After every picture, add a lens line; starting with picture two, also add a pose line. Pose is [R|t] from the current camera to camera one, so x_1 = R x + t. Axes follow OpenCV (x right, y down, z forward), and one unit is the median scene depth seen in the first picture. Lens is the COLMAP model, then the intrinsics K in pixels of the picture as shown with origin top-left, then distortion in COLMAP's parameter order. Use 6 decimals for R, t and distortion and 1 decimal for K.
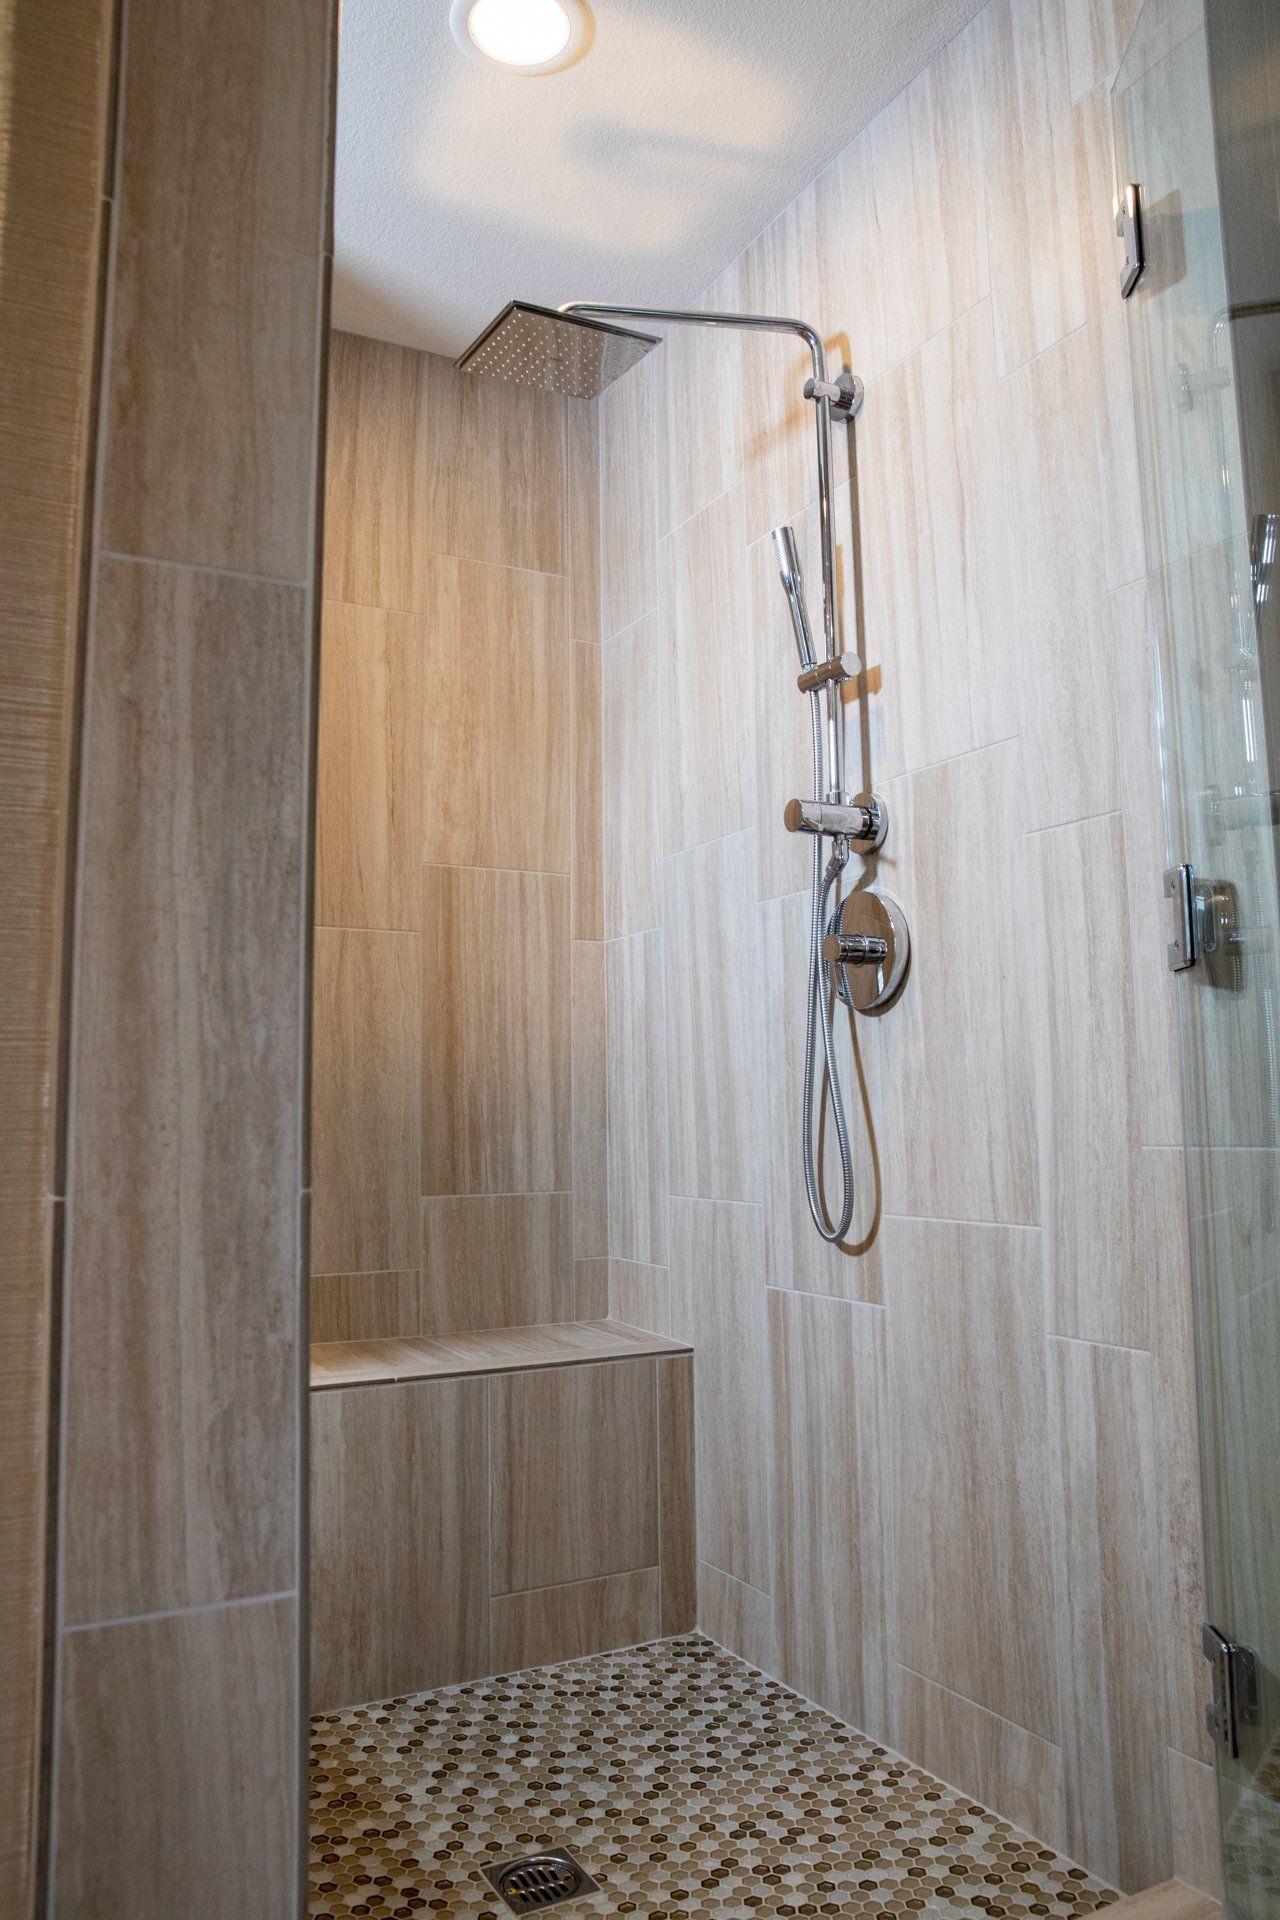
lens RADIAL K [[1362.0, 0, 645.1], [0, 1362.0, 952.1], [0, 0, 1]] dist [-0.110432, 0.088915]
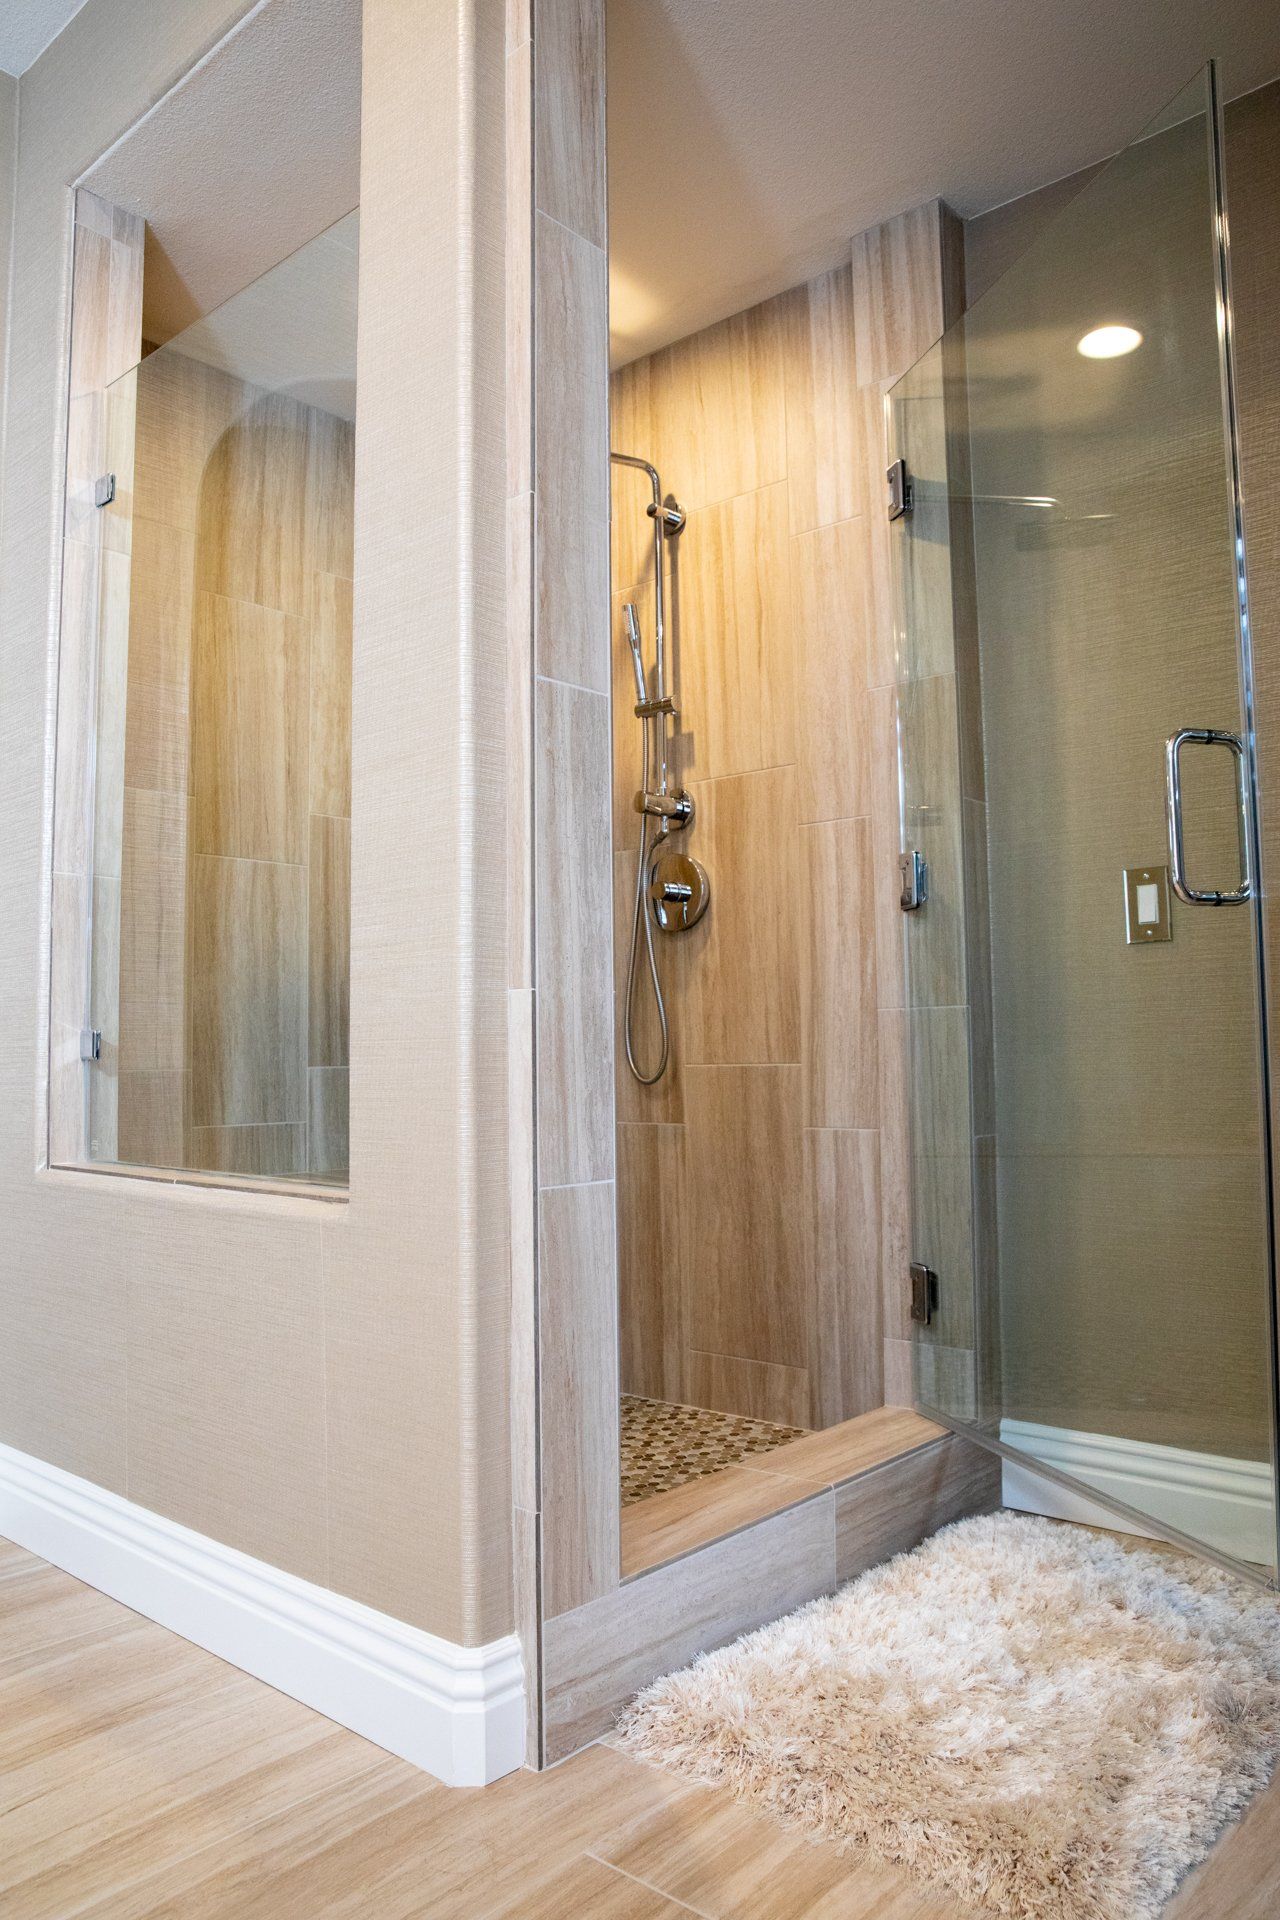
lens RADIAL K [[1311.9, 0, 640.0], [0, 1311.9, 960.0], [0, 0, 1]] dist [-0.106512, 0.077491]
pose [[0.942850, 0.025798, 0.332218, -0.343069], [-0.040624, 0.998461, 0.037759, 0.018966], [-0.330733, -0.049097, 0.942446, -0.356363]]
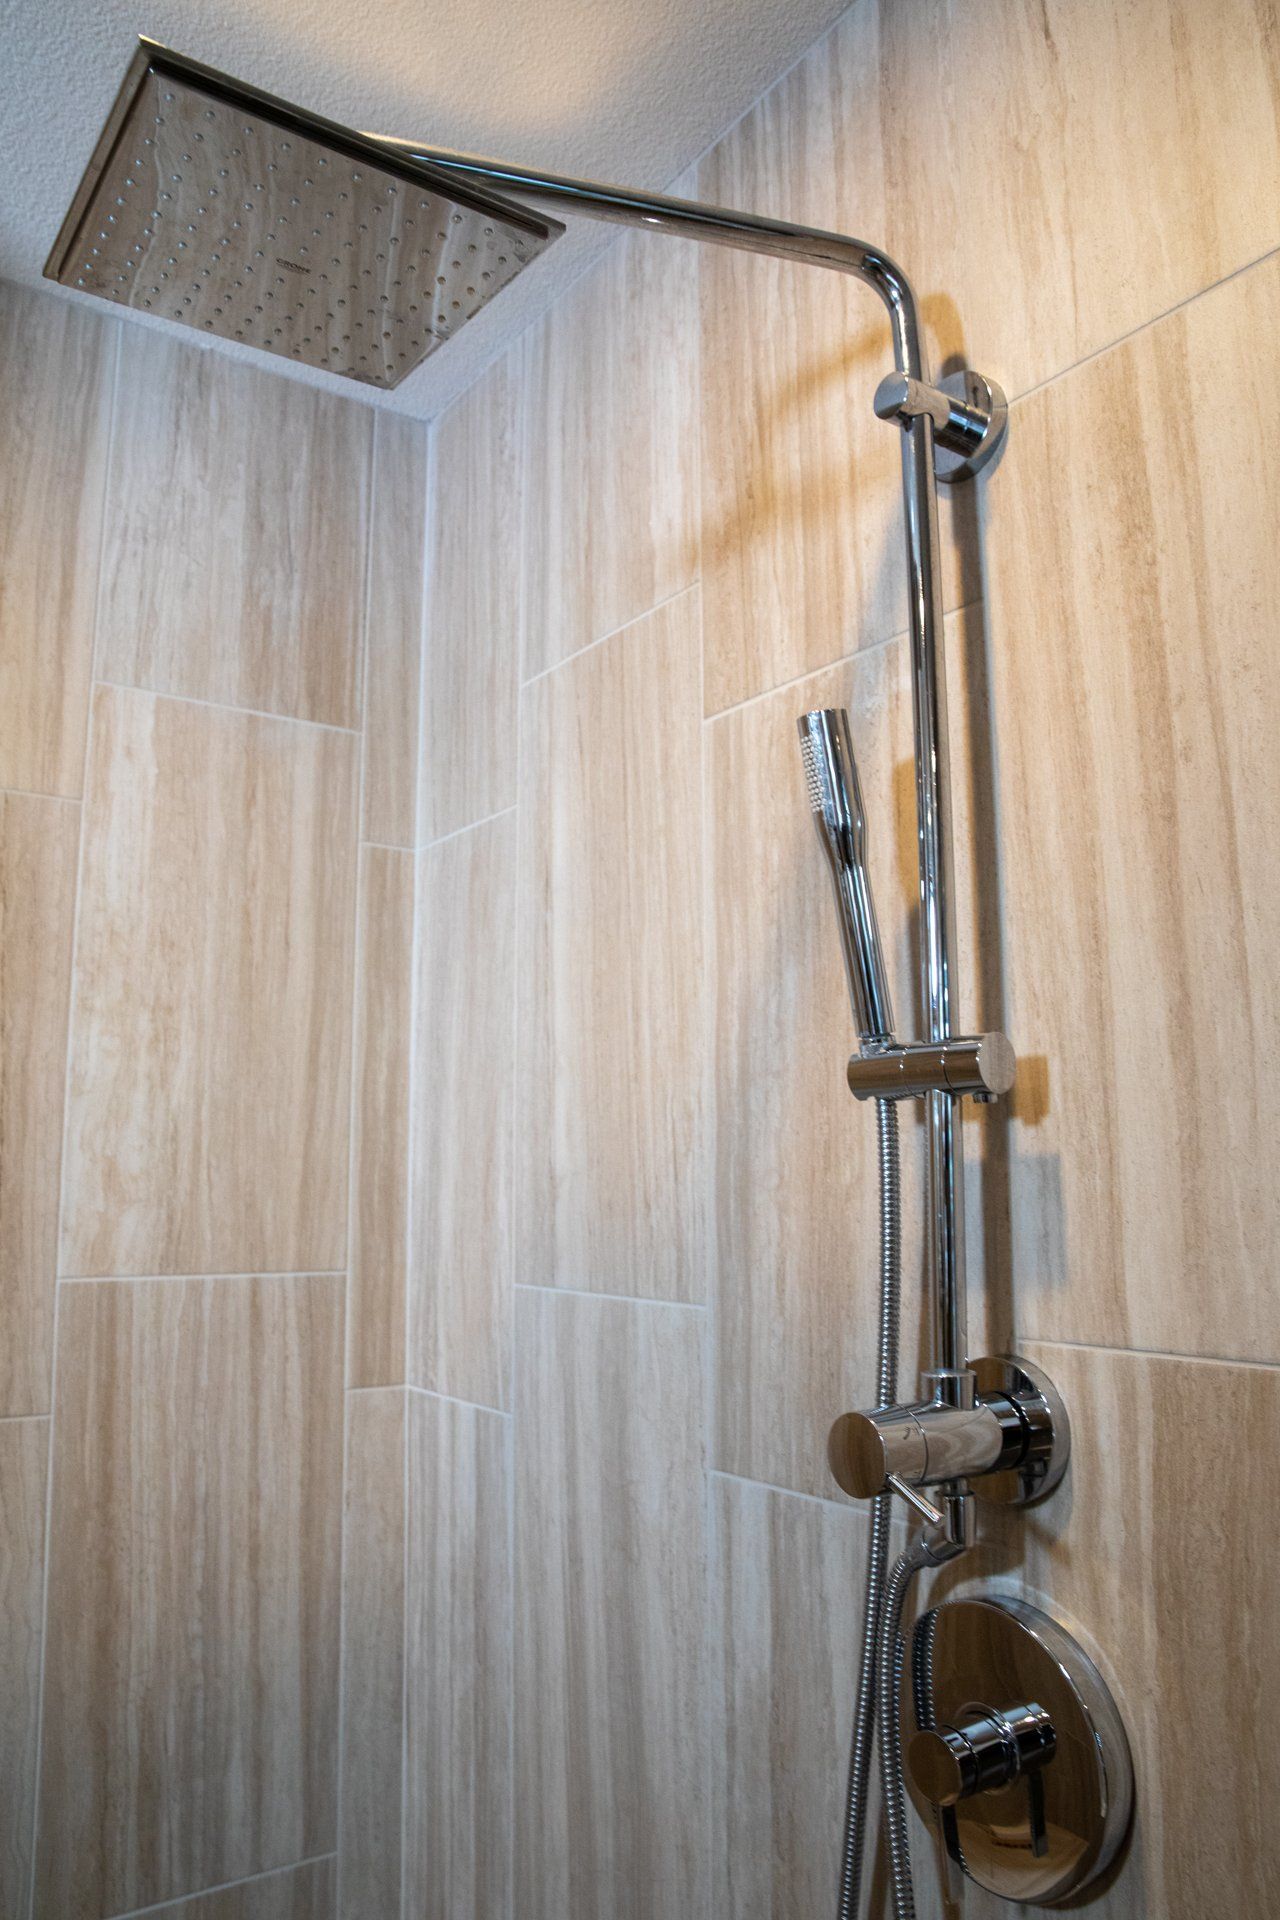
lens RADIAL K [[1378.3, 0, 640.8], [0, 1378.3, 1012.4], [0, 0, 1]] dist [-0.114688, 0.084570]
pose [[0.993048, 0.028378, 0.114235, -0.002842], [-0.026237, 0.999452, -0.020206, -0.204353], [-0.114745, 0.017069, 0.993248, 0.563303]]
